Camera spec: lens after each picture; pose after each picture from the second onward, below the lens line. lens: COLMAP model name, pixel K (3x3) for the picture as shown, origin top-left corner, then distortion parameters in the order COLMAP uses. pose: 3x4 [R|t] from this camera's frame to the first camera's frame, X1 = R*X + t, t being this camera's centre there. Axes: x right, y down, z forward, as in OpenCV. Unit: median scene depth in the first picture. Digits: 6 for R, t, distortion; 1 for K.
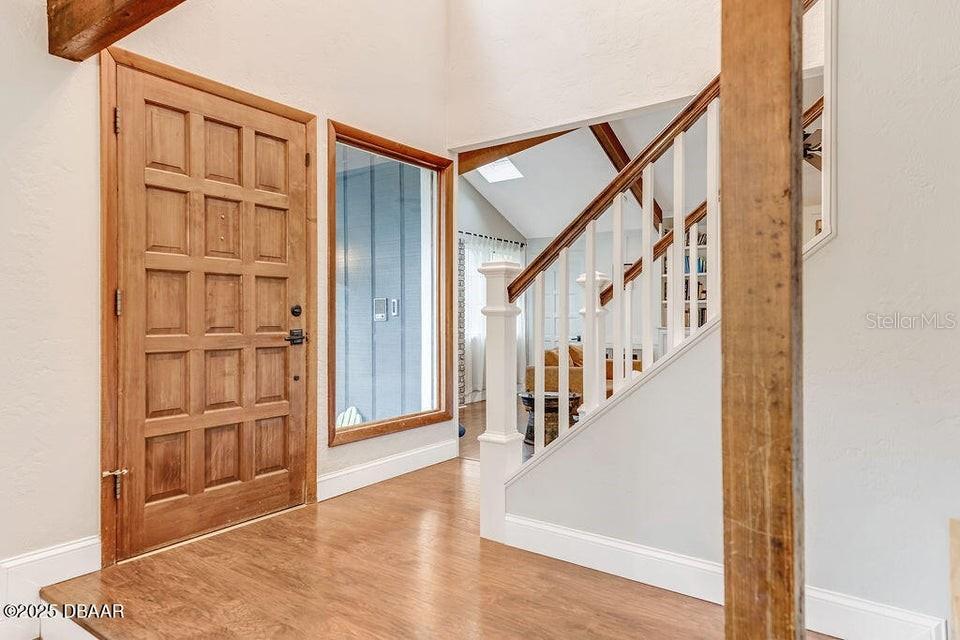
lens RADIAL K [[581.5, 0, 482.1], [0, 581.5, 313.2], [0, 0, 1]] dist [0.010586, -0.000001]
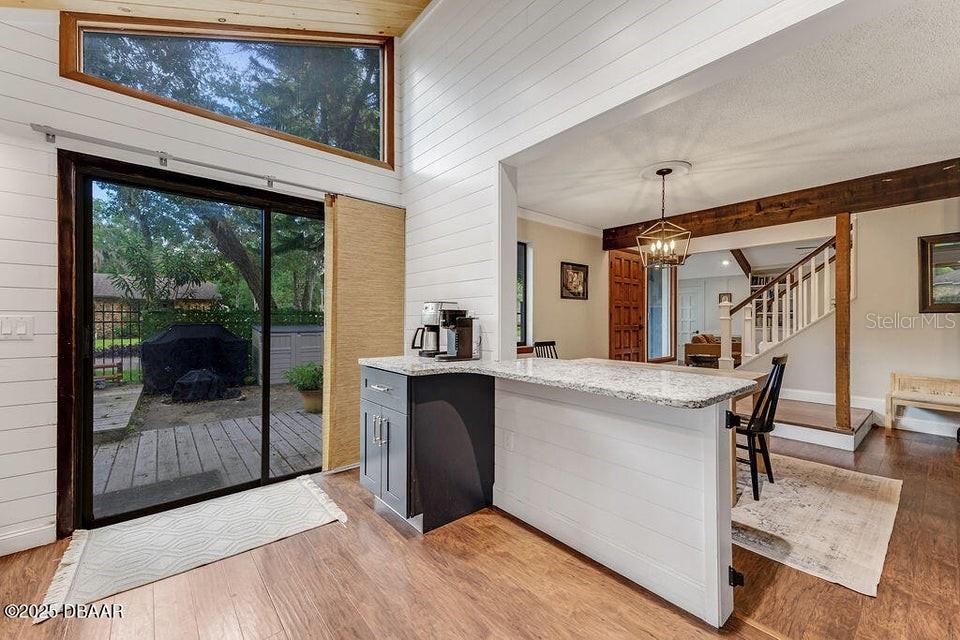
lens RADIAL K [[385.7, 0, 481.0], [0, 385.7, 319.4], [0, 0, 1]] dist [0.012709, 0.000341]
pose [[0.969790, 0.004698, -0.243897, -0.683662], [-0.003640, 0.999982, 0.004787, -0.004786], [0.243915, -0.003755, 0.969789, -1.231863]]
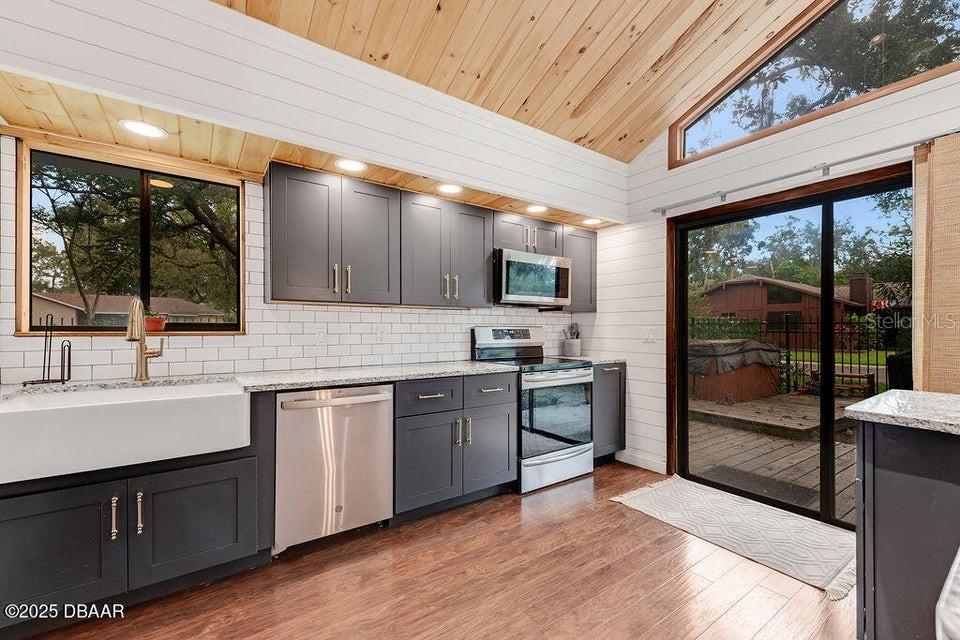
lens RADIAL K [[385.7, 0, 480.0], [0, 385.7, 330.2], [0, 0, 1]] dist [0.012709, 0.000341]
pose [[-0.318801, 0.004874, -0.947809, -0.376332], [0.005474, 0.999980, 0.003301, -0.004869], [0.947806, -0.004136, -0.318821, -0.819038]]
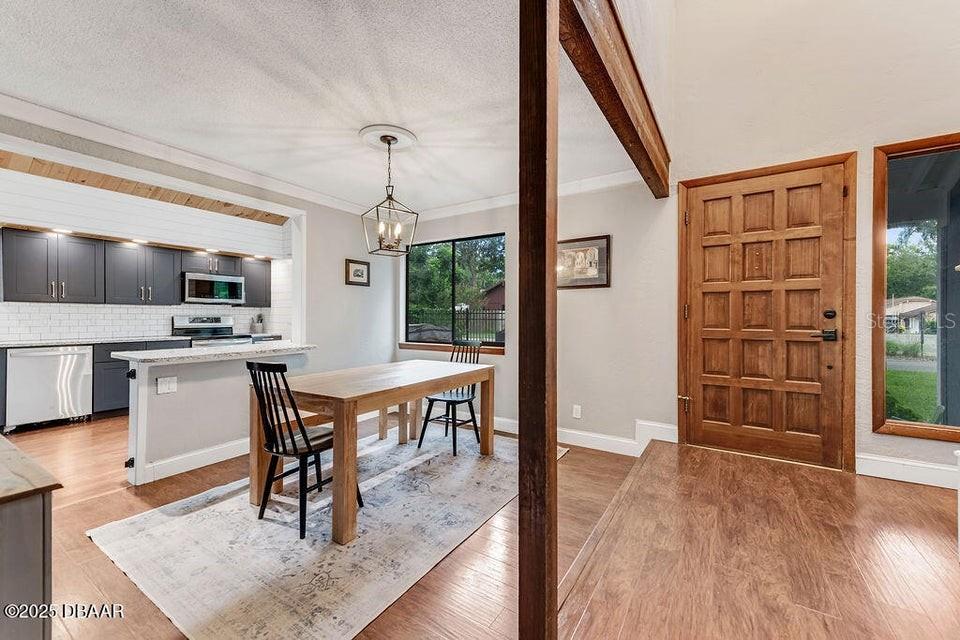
lens RADIAL K [[385.7, 0, 479.6], [0, 385.7, 316.3], [0, 0, 1]] dist [0.012709, 0.000341]
pose [[0.045756, -0.000872, -0.998952, 0.541161], [0.003303, 0.999994, -0.000721, -0.002166], [0.998947, -0.003266, 0.045758, 0.211319]]
